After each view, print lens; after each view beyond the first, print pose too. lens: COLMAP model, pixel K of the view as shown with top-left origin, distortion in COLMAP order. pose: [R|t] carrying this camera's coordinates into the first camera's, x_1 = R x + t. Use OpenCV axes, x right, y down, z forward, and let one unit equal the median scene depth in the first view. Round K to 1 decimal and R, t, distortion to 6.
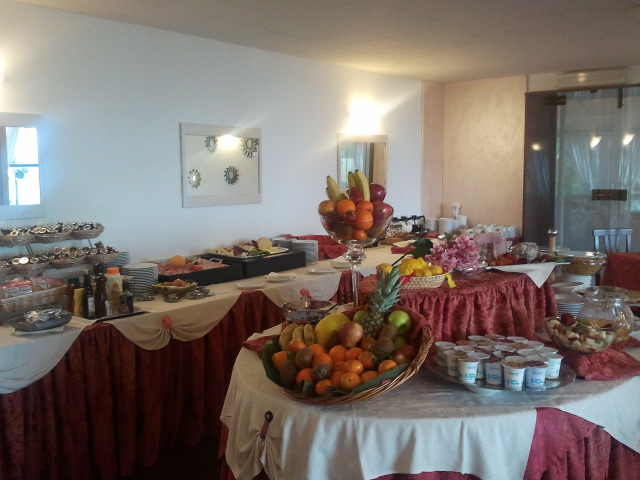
lens RADIAL K [[645.2, 0, 320.0], [0, 645.2, 240.0], [0, 0, 1]] dist [-0.000874, -0.009665]
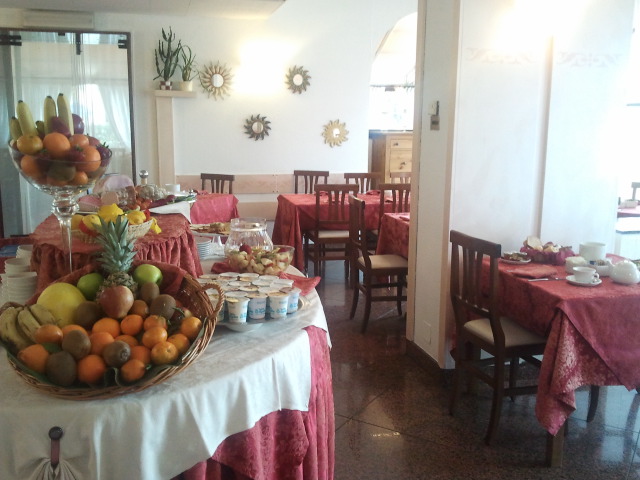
lens RADIAL K [[630.5, 0, 320.0], [0, 630.5, 240.0], [0, 0, 1]] dist [0.004188, -0.005777]
pose [[0.602203, -0.136412, 0.786602, -0.429579], [0.076065, 0.990615, 0.113558, -0.000946], [-0.794711, -0.008552, 0.606928, 0.334426]]
